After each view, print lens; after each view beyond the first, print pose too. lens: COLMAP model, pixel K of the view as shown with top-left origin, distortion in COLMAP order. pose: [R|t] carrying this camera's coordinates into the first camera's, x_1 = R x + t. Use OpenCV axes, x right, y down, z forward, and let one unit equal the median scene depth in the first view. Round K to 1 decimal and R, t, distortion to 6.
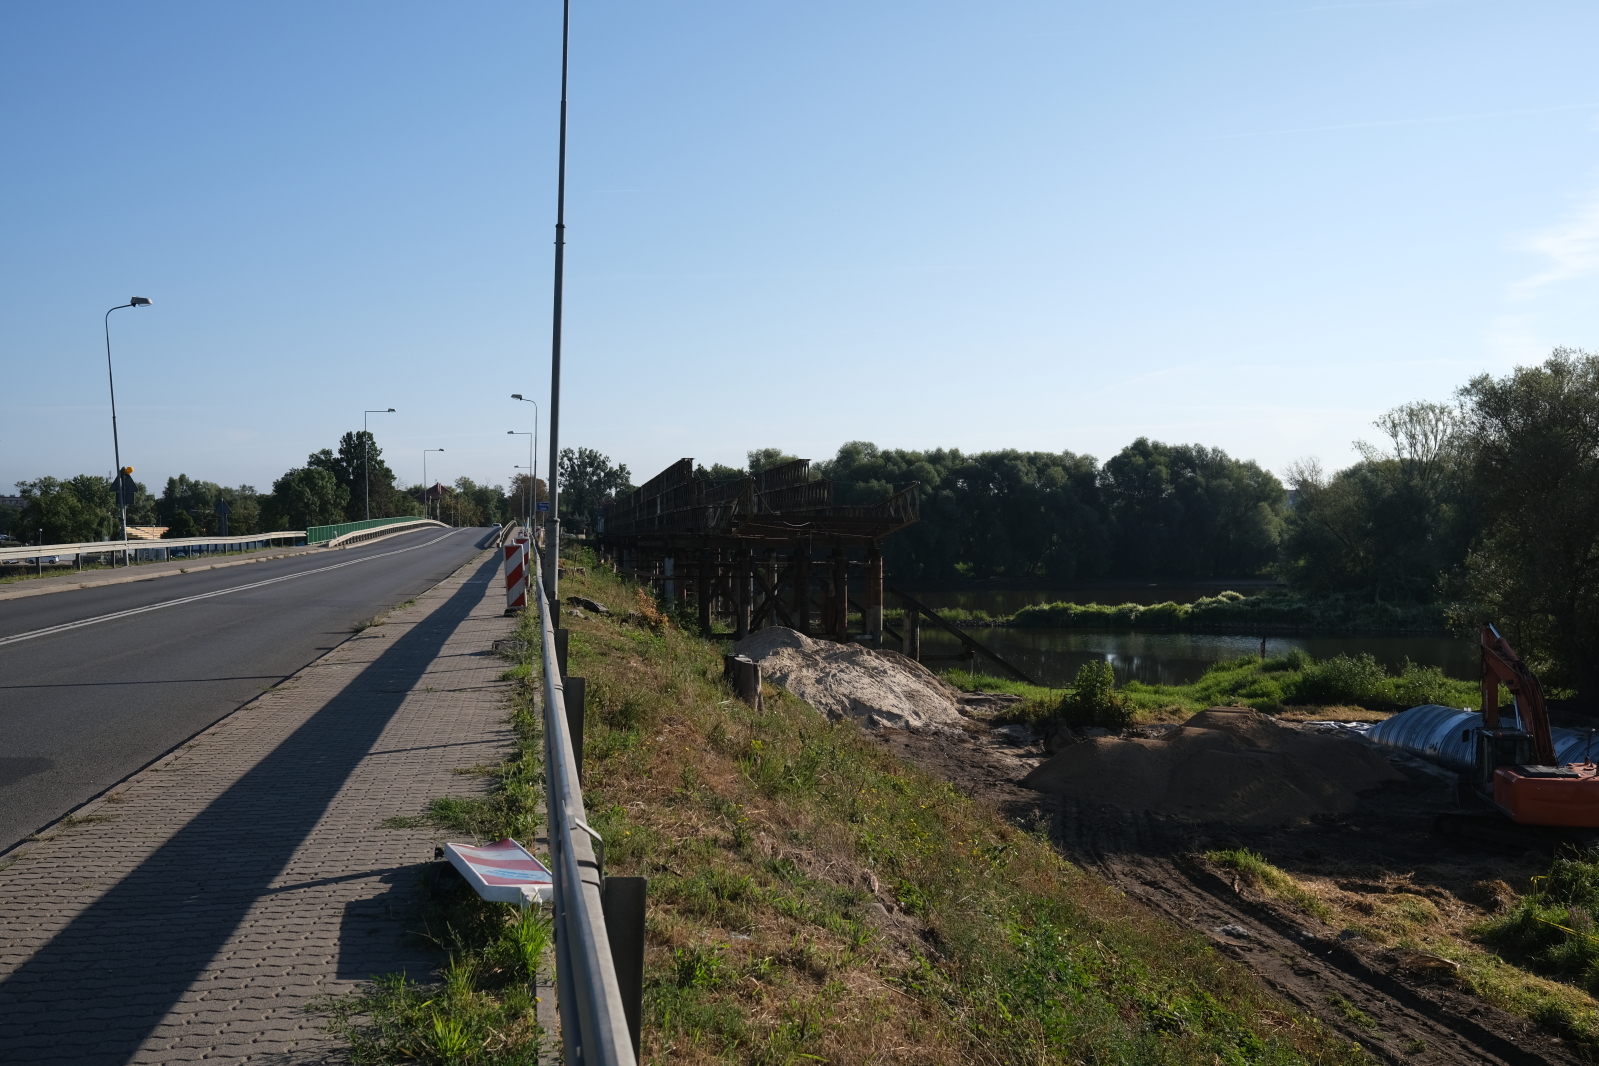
lens RADIAL K [[1640.5, 0, 798.2], [0, 1640.5, 528.0], [0, 0, 1]] dist [-0.002774, 0.000000]
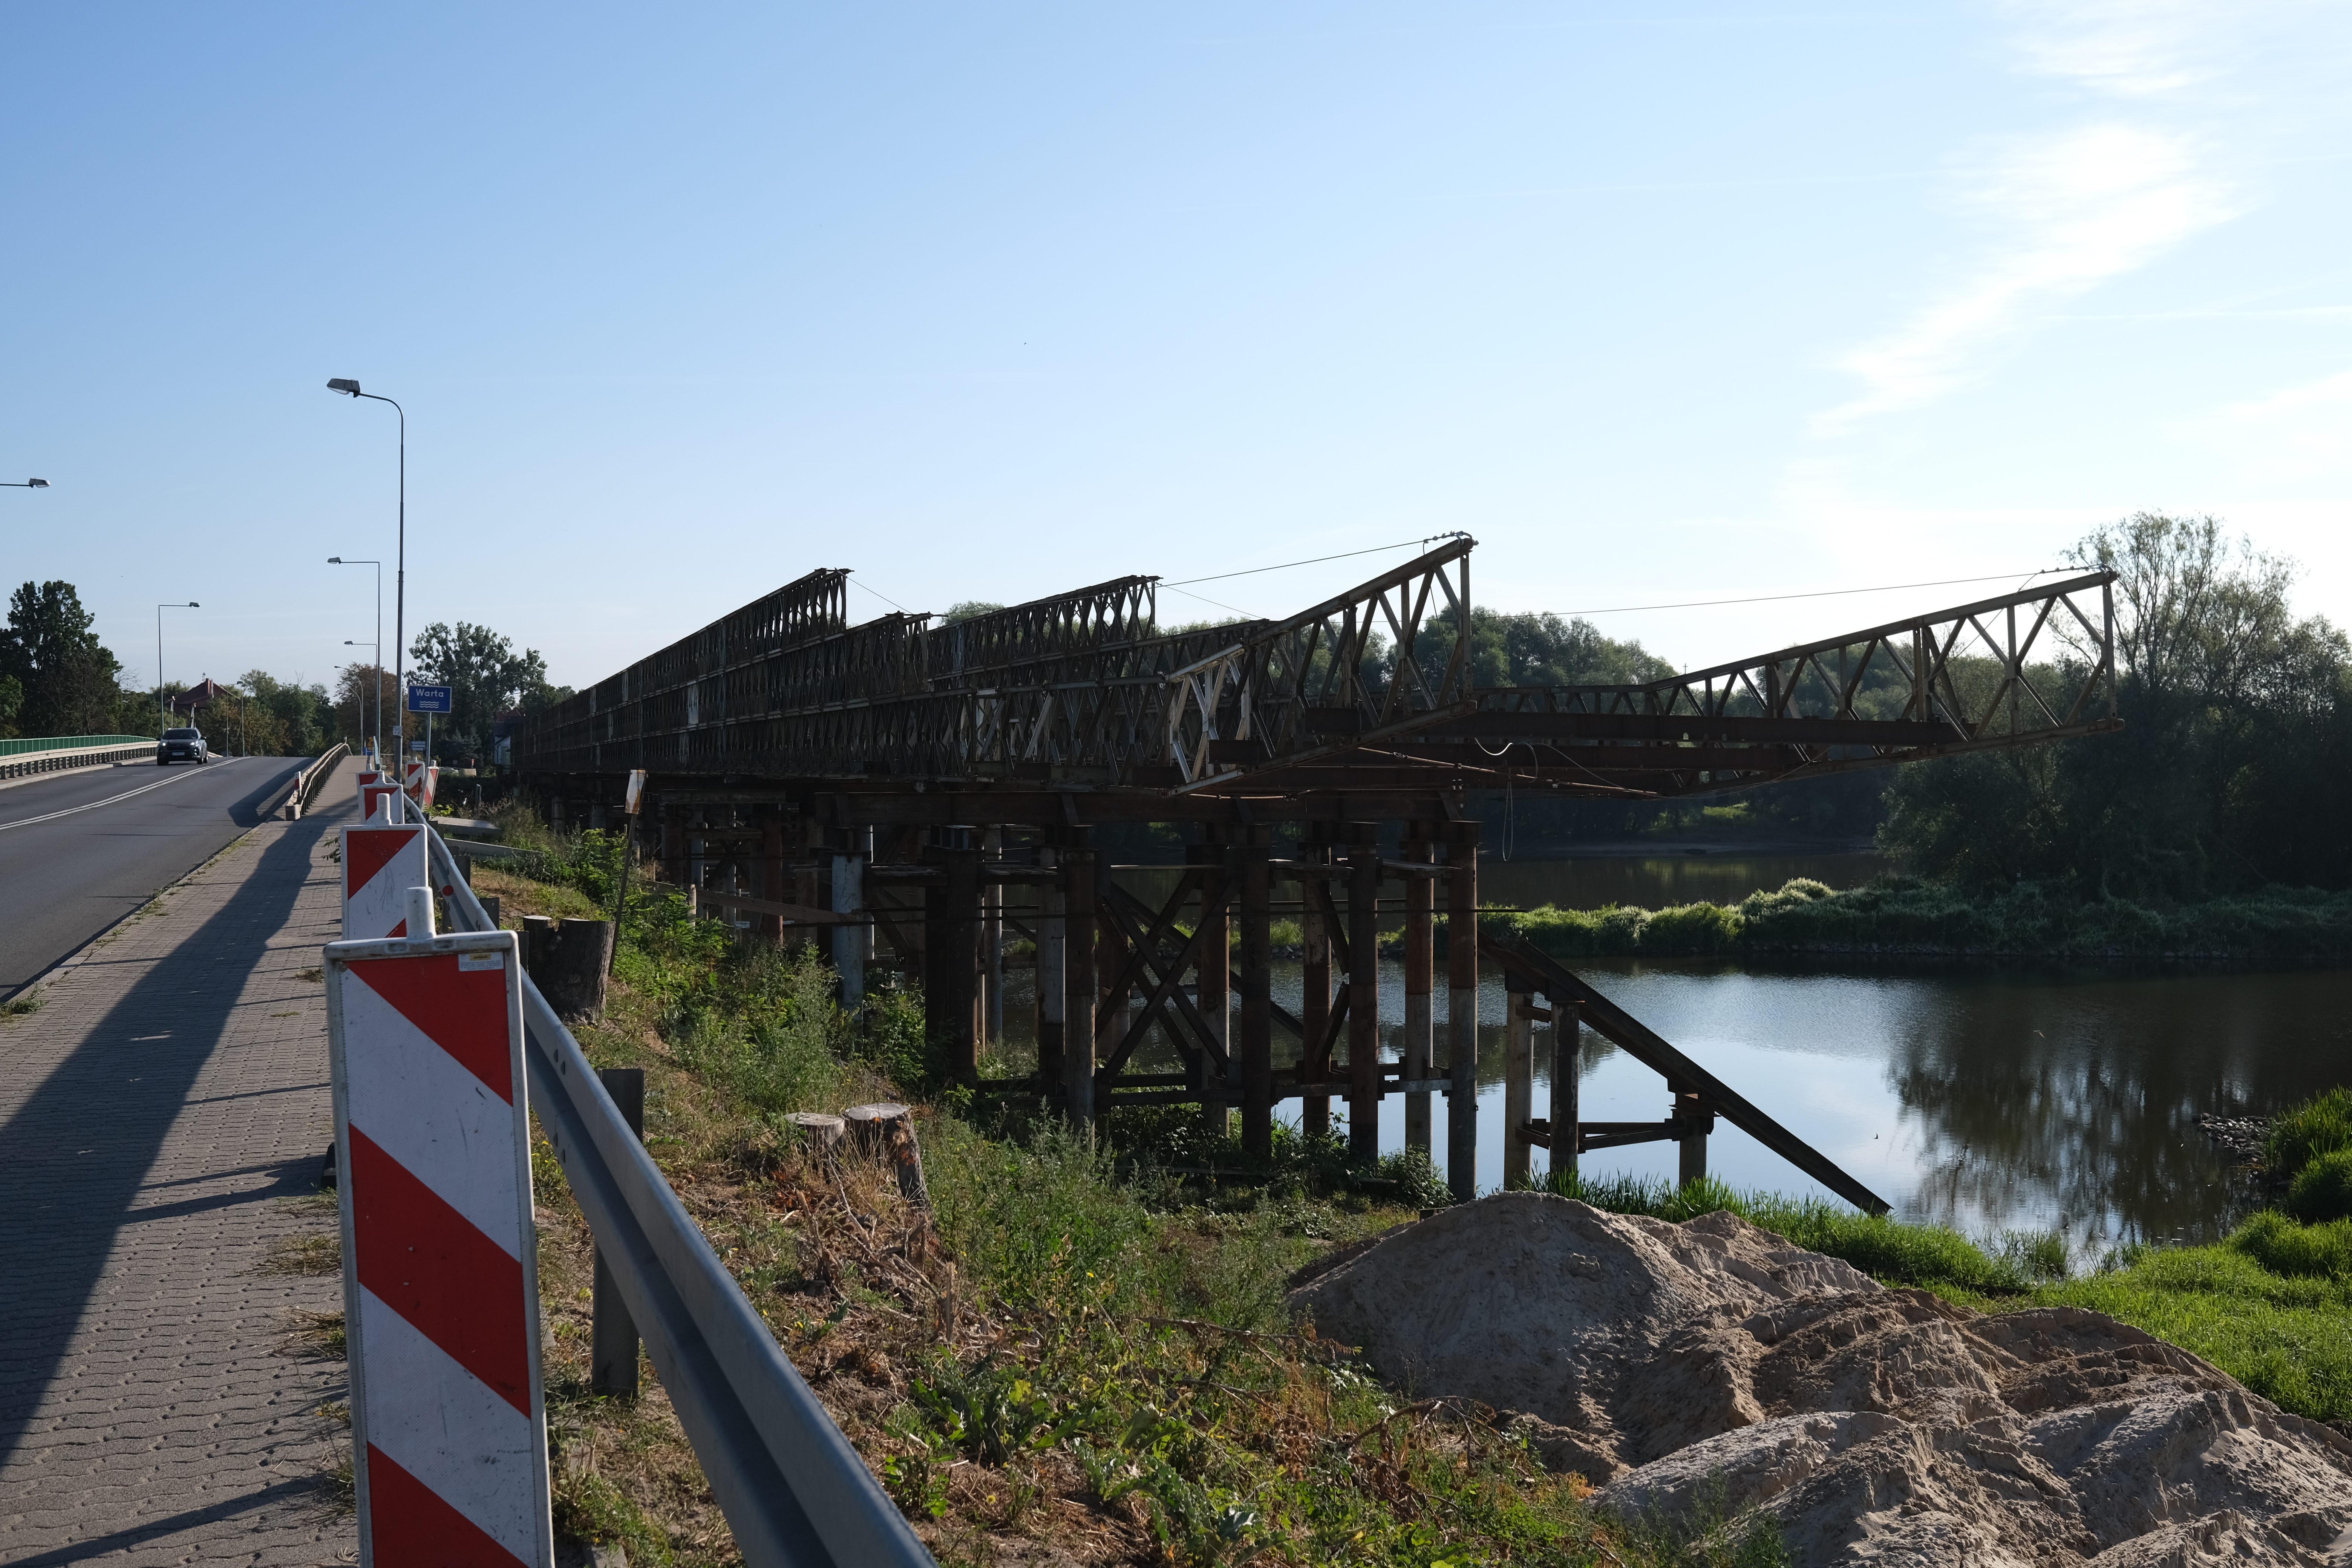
lens RADIAL K [[2413.1, 0, 1179.8], [0, 2413.1, 789.6], [0, 0, 1]] dist [-0.002774, 0.000000]
pose [[0.987086, -0.004992, 0.160116, -0.024729], [0.002654, 0.999887, 0.014808, -0.000461], [-0.160172, -0.014192, 0.986987, 0.145770]]
